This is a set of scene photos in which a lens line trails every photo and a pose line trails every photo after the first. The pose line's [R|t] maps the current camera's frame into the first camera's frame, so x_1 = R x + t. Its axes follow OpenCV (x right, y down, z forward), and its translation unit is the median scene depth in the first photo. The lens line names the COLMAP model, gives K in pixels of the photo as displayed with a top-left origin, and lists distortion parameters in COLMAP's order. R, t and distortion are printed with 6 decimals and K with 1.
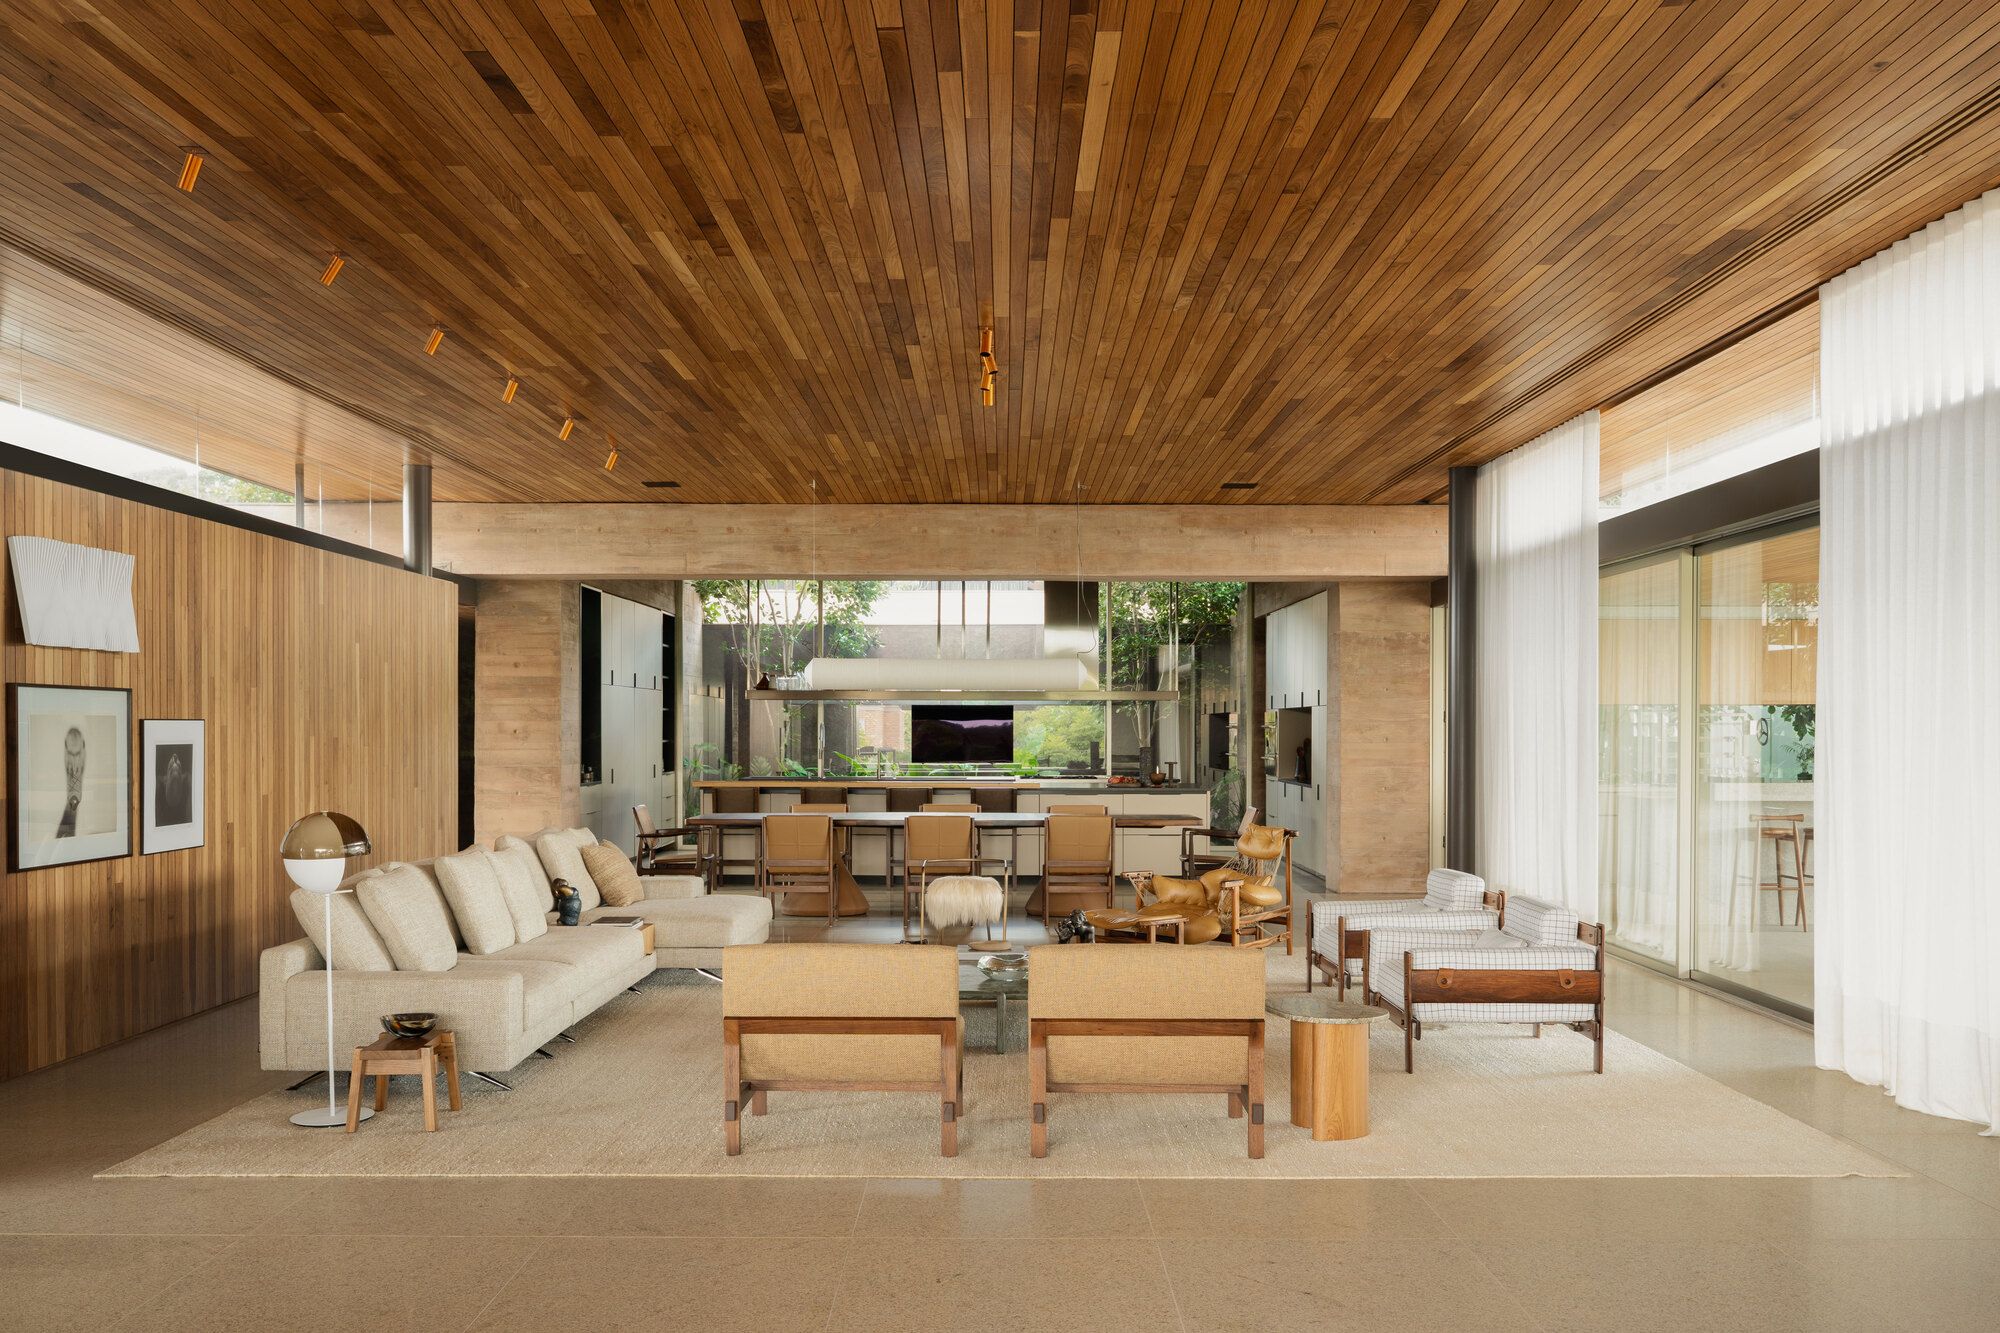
lens RADIAL K [[5342.6, 0, 1001.8], [0, 5342.6, 669.8], [0, 0, 1]] dist [0.438049, 0.000000]
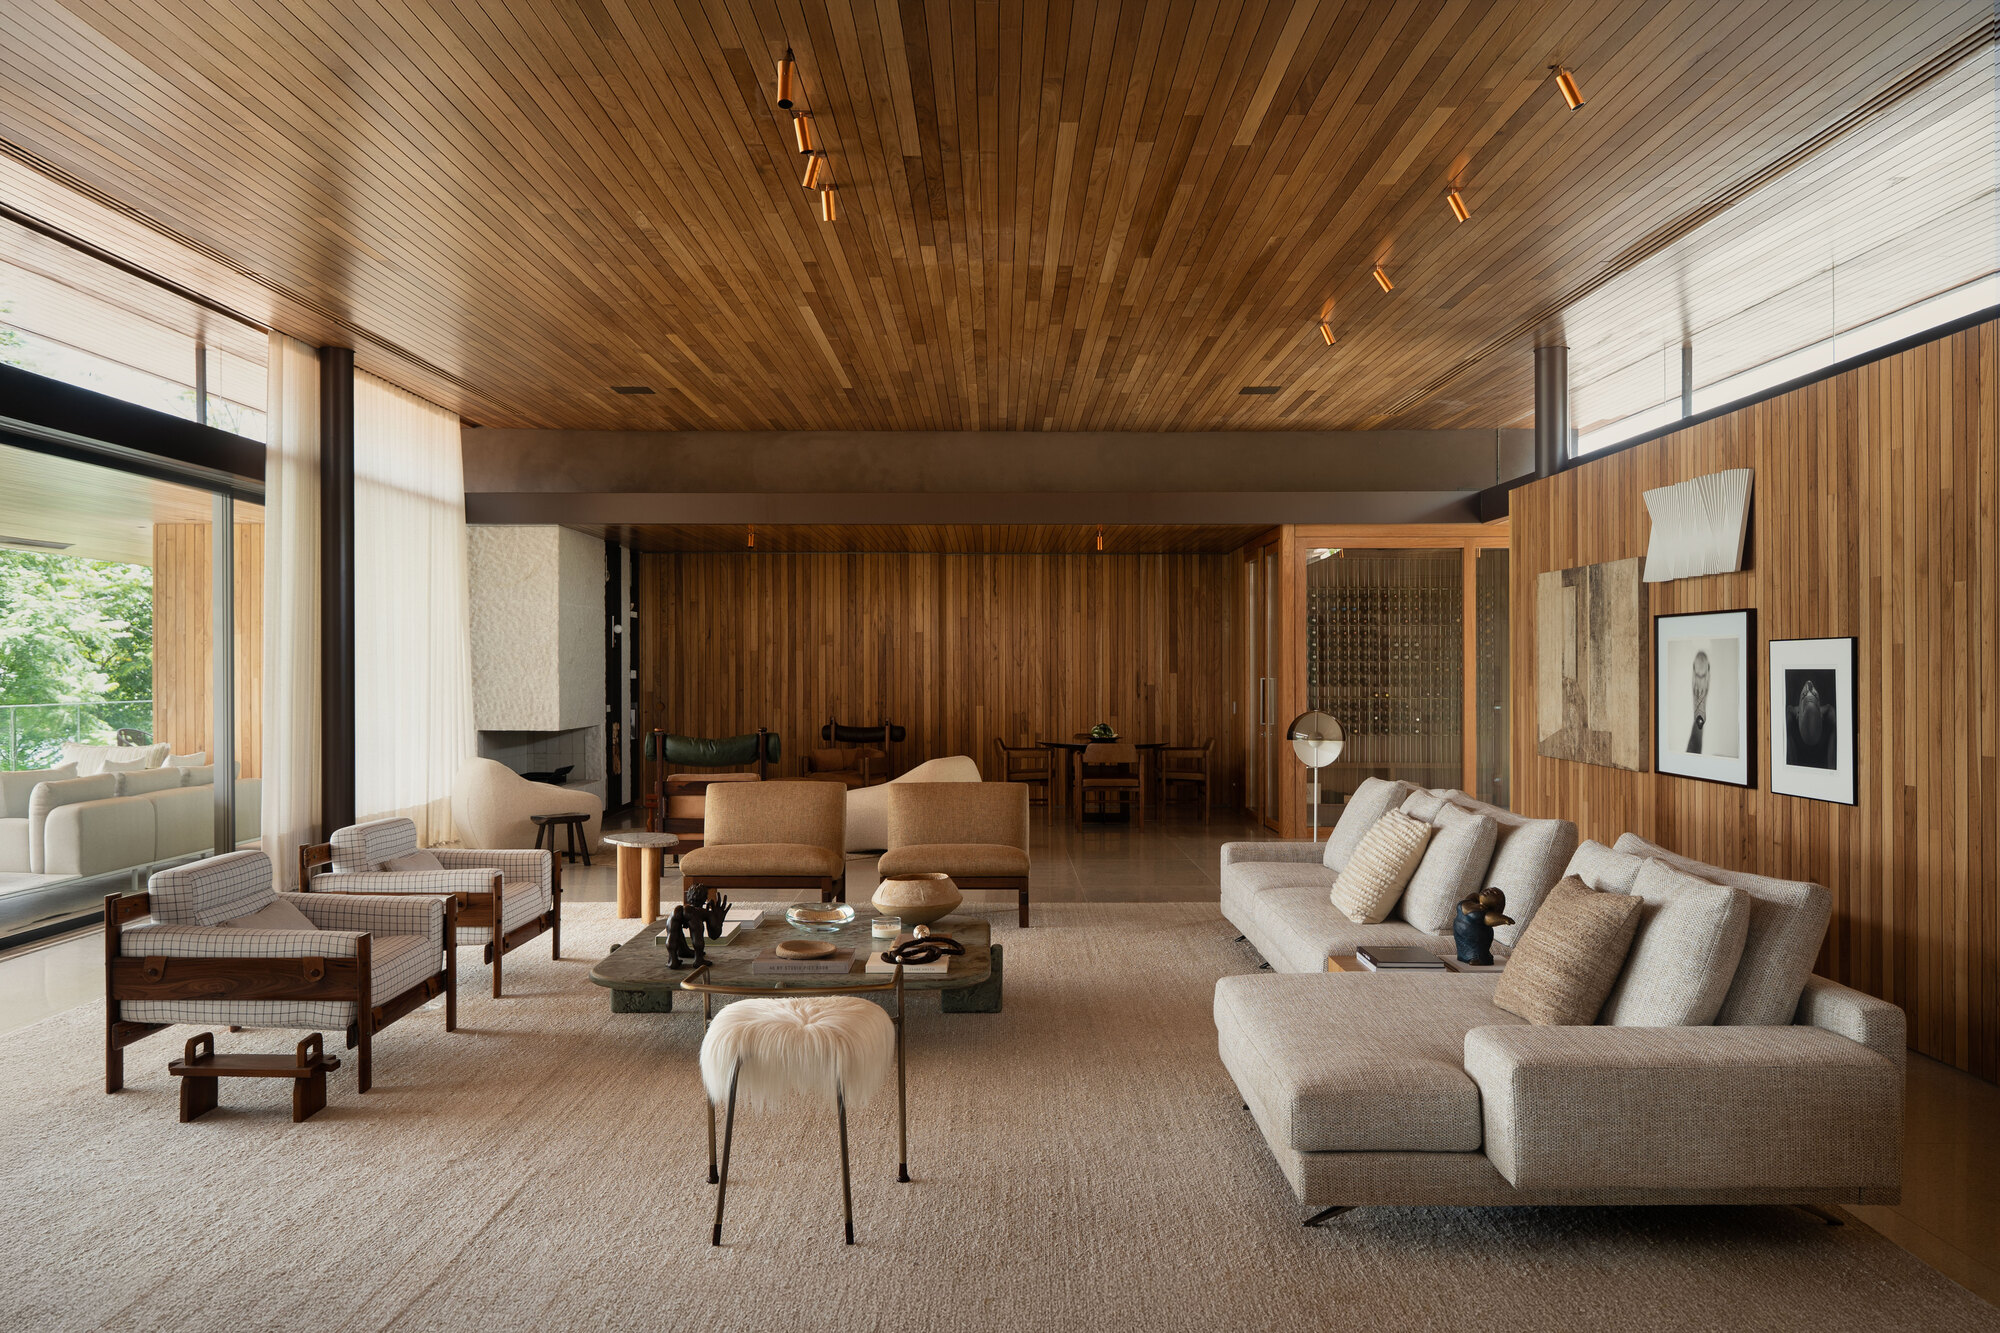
lens RADIAL K [[5342.6, 0, 1000.0], [0, 5342.6, 665.3], [0, 0, 1]] dist [0.438049, 0.000000]
pose [[-0.999984, -0.005383, 0.001515, -0.035241], [-0.005400, 0.999917, -0.011719, 0.026101], [-0.001452, -0.011727, -0.999930, 2.021434]]
